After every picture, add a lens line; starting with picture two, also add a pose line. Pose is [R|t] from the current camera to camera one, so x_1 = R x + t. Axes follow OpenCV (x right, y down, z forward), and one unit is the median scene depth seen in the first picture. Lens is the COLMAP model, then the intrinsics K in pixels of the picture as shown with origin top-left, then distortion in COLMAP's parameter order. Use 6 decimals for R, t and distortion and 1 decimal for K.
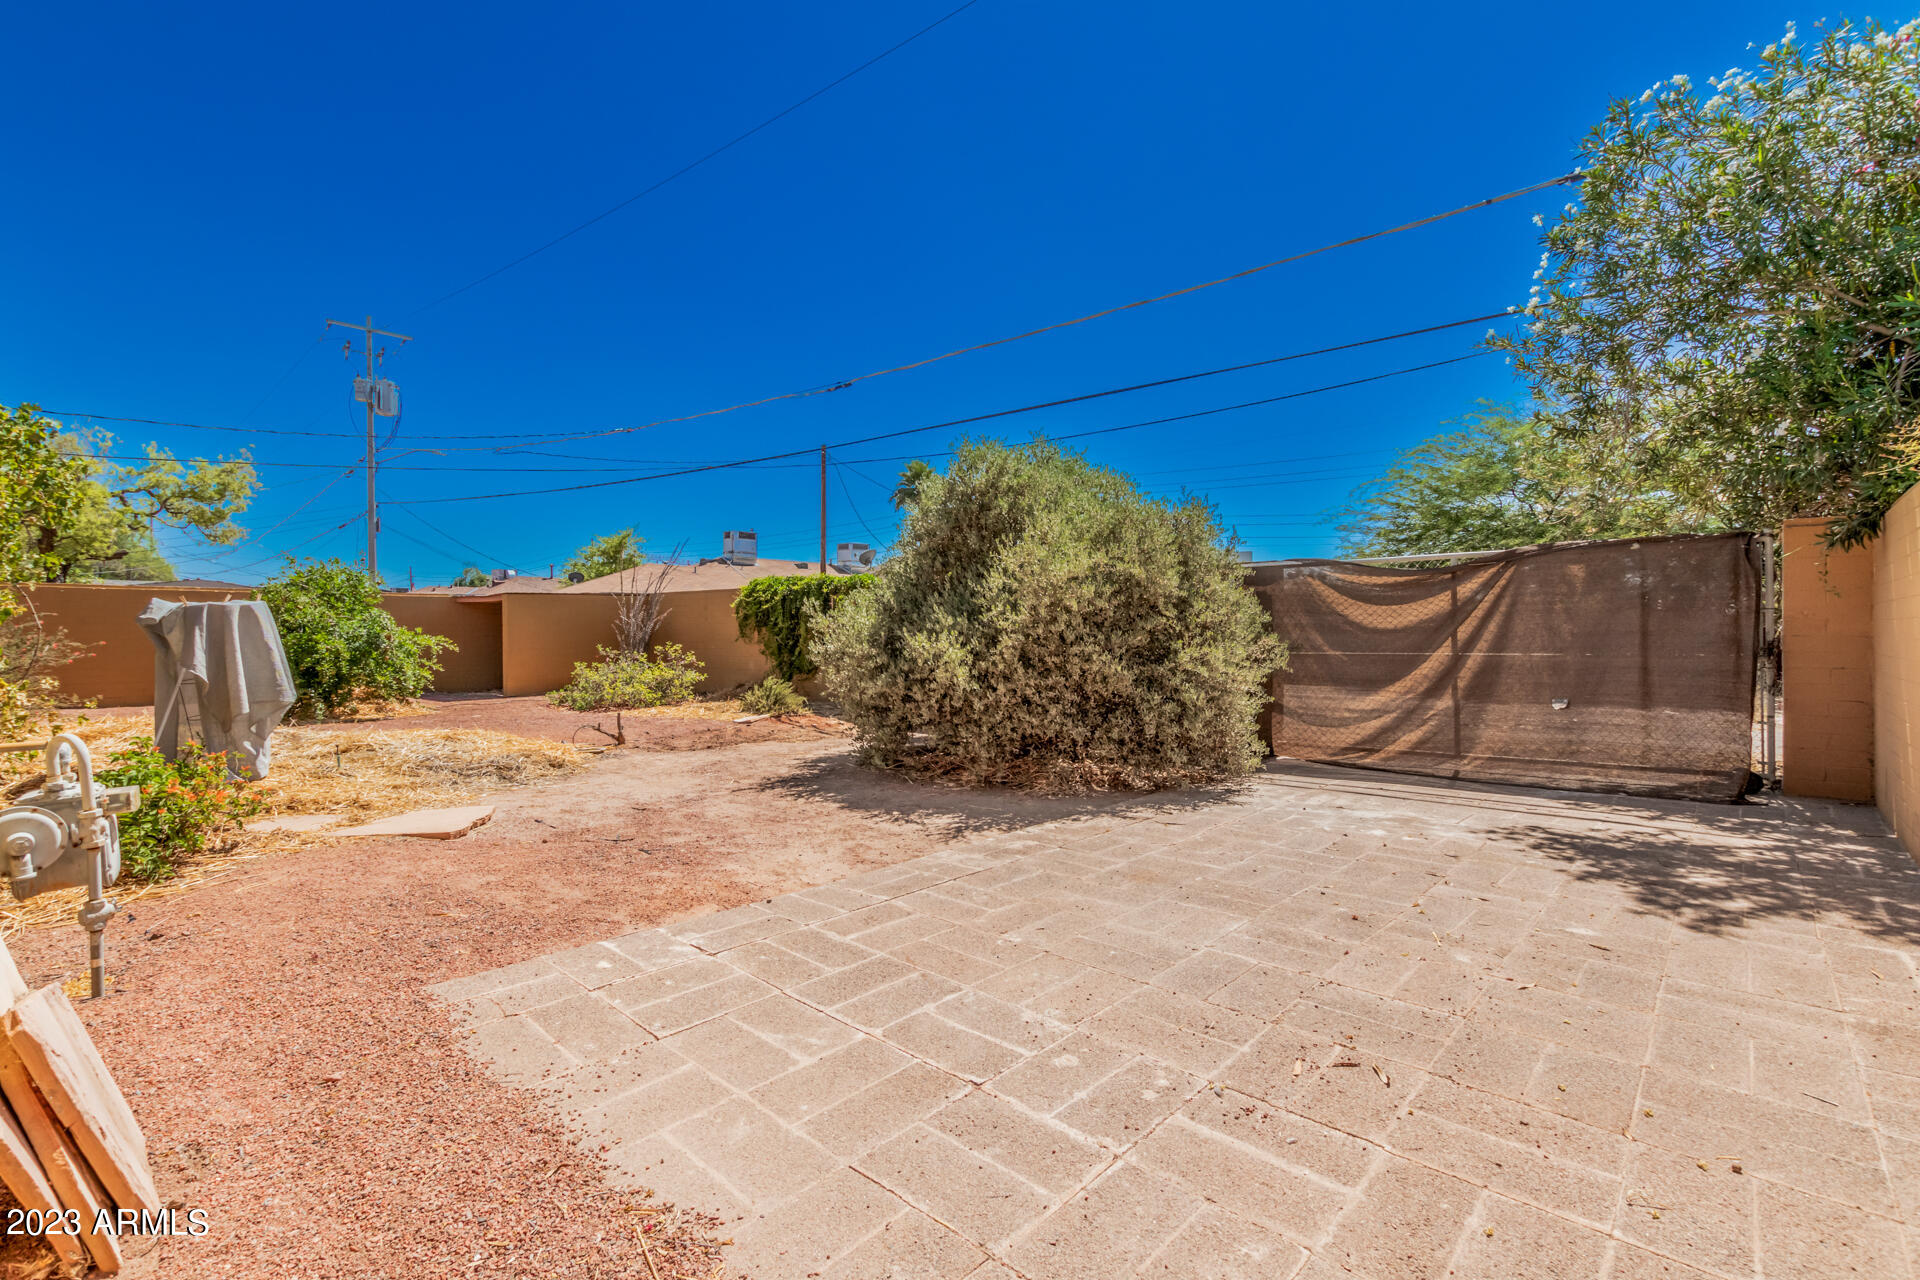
lens RADIAL K [[874.5, 0, 956.9], [0, 874.5, 631.0], [0, 0, 1]] dist [0.000839, -0.000274]
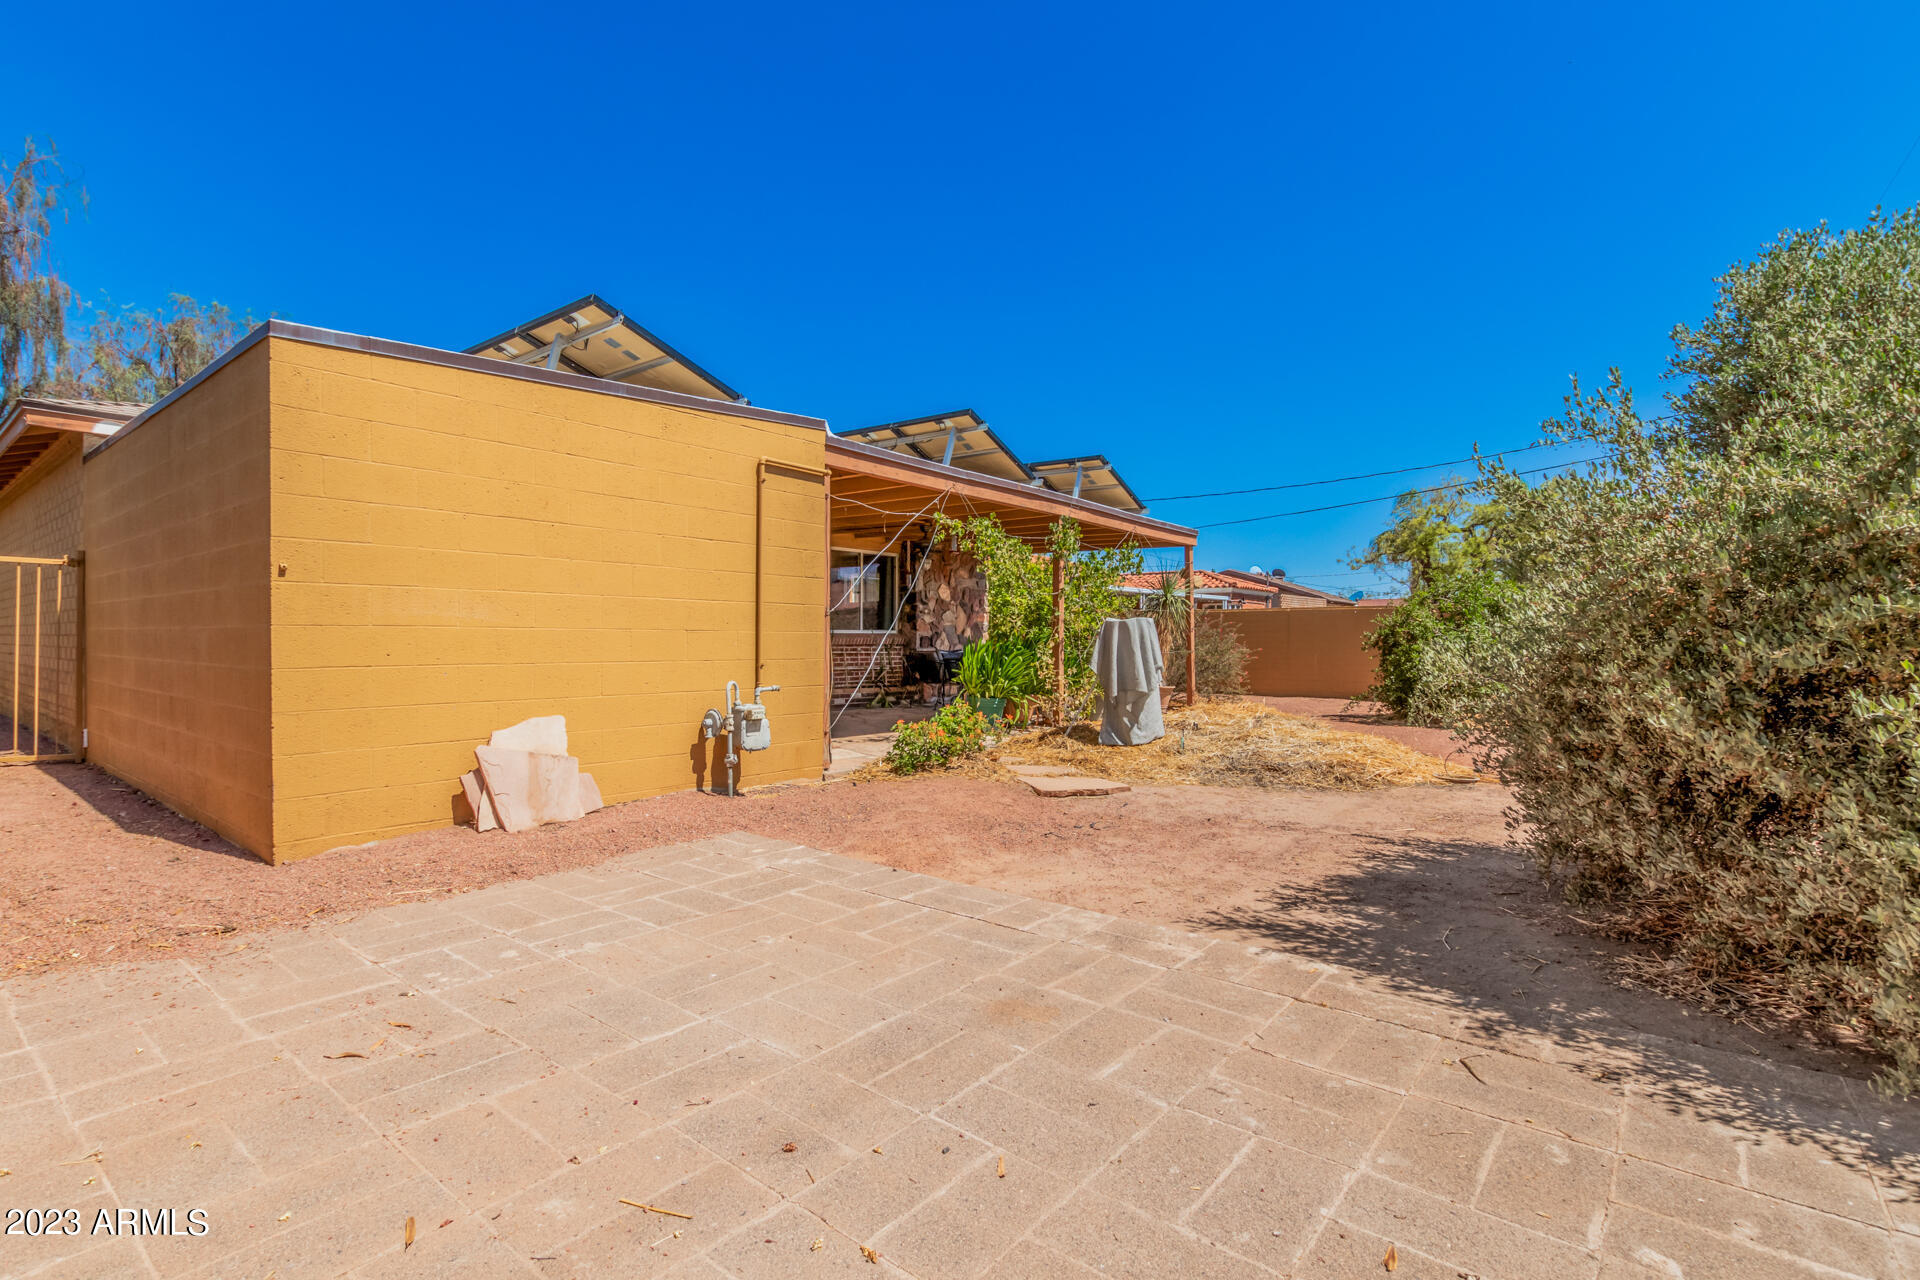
lens RADIAL K [[874.5, 0, 956.9], [0, 874.5, 631.0], [0, 0, 1]] dist [0.000839, -0.000274]
pose [[0.075170, -0.010612, -0.997114, 1.075305], [-0.005096, 0.999926, -0.011027, 0.003594], [0.997158, 0.005910, 0.075110, 1.116040]]
